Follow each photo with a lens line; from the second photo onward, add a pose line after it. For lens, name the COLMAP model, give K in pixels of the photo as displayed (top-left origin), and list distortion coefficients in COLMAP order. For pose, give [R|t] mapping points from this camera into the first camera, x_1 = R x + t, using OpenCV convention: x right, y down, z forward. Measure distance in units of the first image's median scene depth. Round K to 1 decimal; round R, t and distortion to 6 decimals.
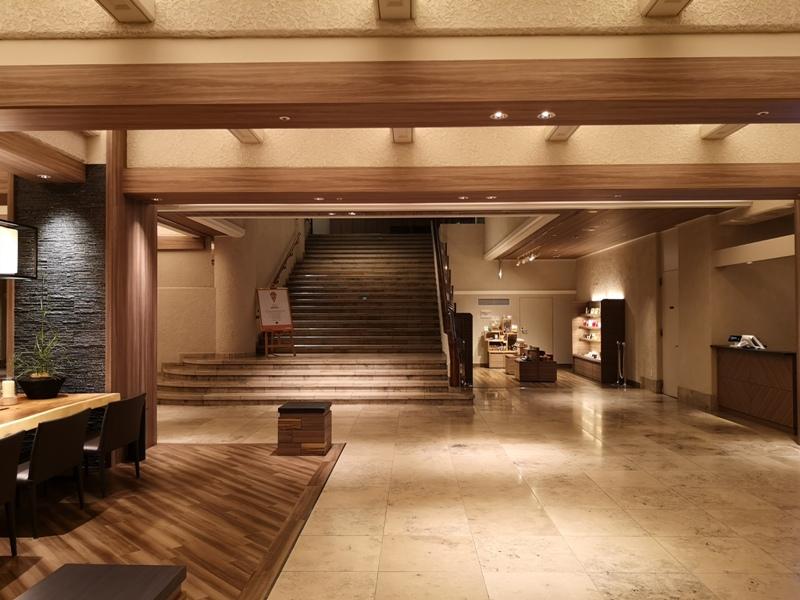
lens RADIAL K [[622.2, 0, 400.0], [0, 622.2, 300.0], [0, 0, 1]] dist [-0.002503, -0.004098]
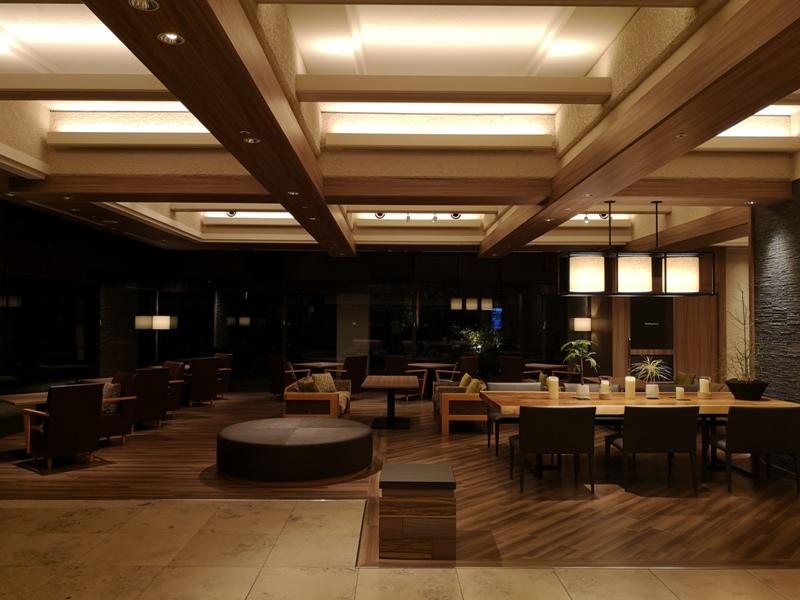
lens RADIAL K [[622.2, 0, 400.0], [0, 622.2, 300.0], [0, 0, 1]] dist [-0.002503, -0.004098]
pose [[0.027585, -0.029949, -0.999171, 0.723370], [0.027547, 0.999194, -0.029190, -0.010628], [0.999240, -0.026719, 0.028388, 0.444147]]
